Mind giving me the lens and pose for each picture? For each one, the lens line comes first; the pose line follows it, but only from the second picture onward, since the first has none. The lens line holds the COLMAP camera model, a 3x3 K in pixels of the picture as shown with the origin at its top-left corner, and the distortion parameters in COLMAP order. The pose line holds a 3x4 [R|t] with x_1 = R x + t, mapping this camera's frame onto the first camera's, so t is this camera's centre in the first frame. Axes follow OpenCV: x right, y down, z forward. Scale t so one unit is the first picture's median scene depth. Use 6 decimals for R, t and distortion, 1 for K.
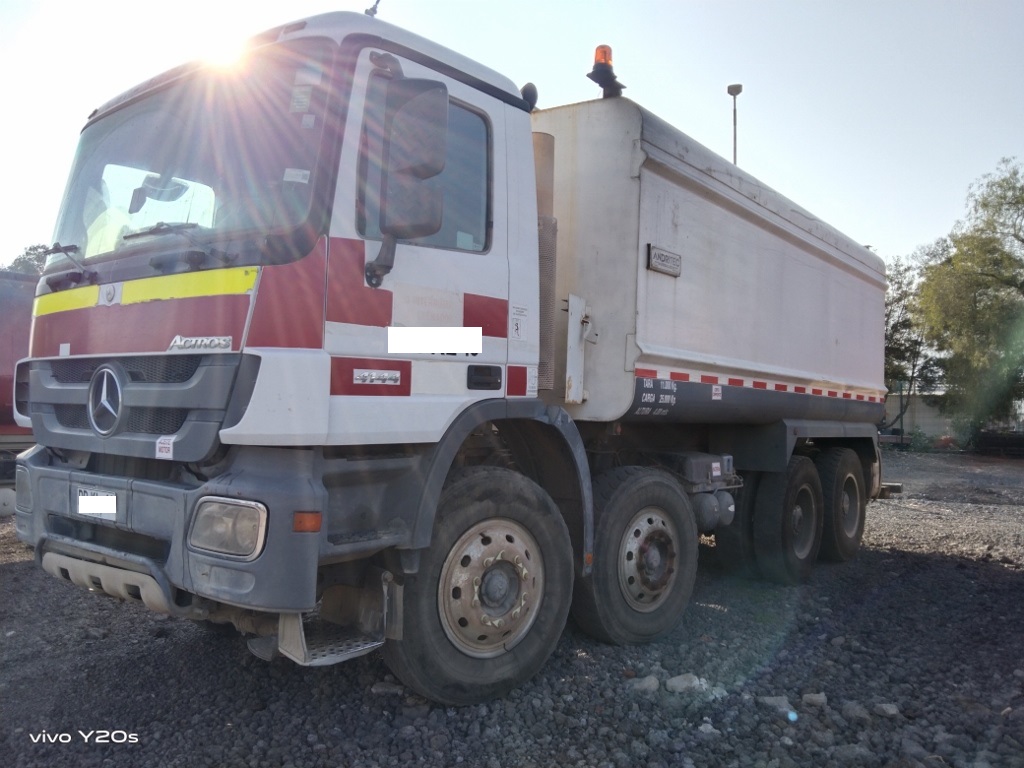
lens RADIAL K [[836.6, 0, 472.2], [0, 836.6, 408.2], [0, 0, 1]] dist [0.052540, -0.179485]
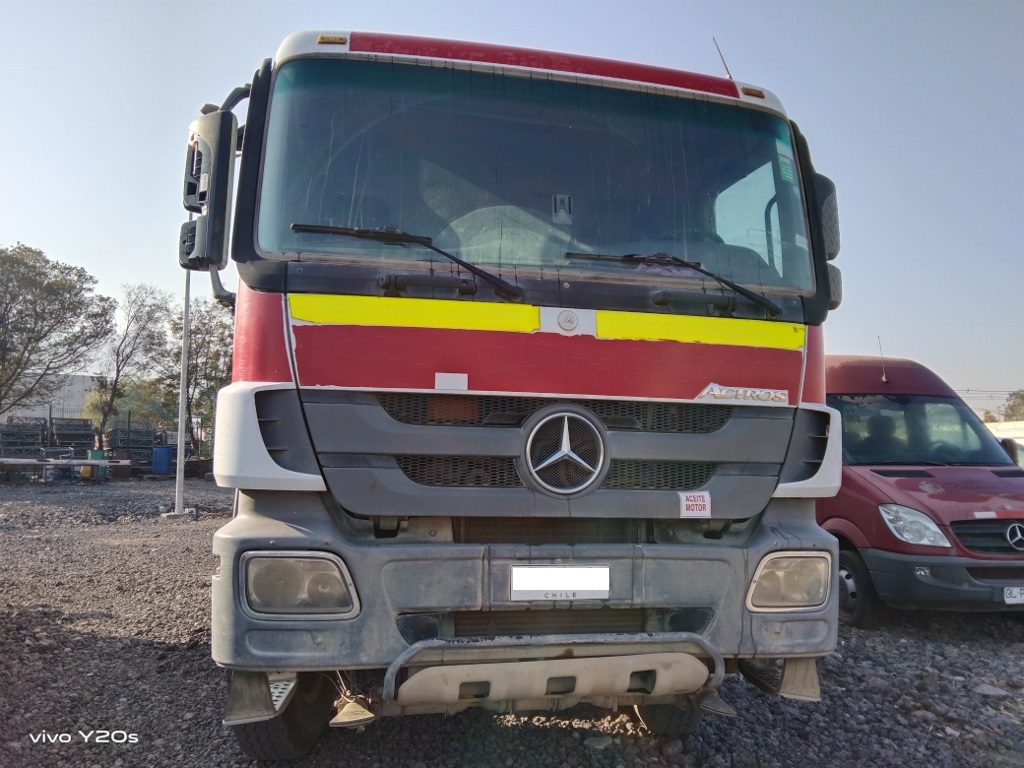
lens RADIAL K [[836.6, 0, 472.2], [0, 836.6, 408.2], [0, 0, 1]] dist [0.052540, -0.179485]
pose [[0.626547, 0.043495, 0.778169, -1.218204], [-0.004972, 0.998644, -0.051815, -0.009462], [-0.779368, 0.028596, 0.625913, 0.613270]]
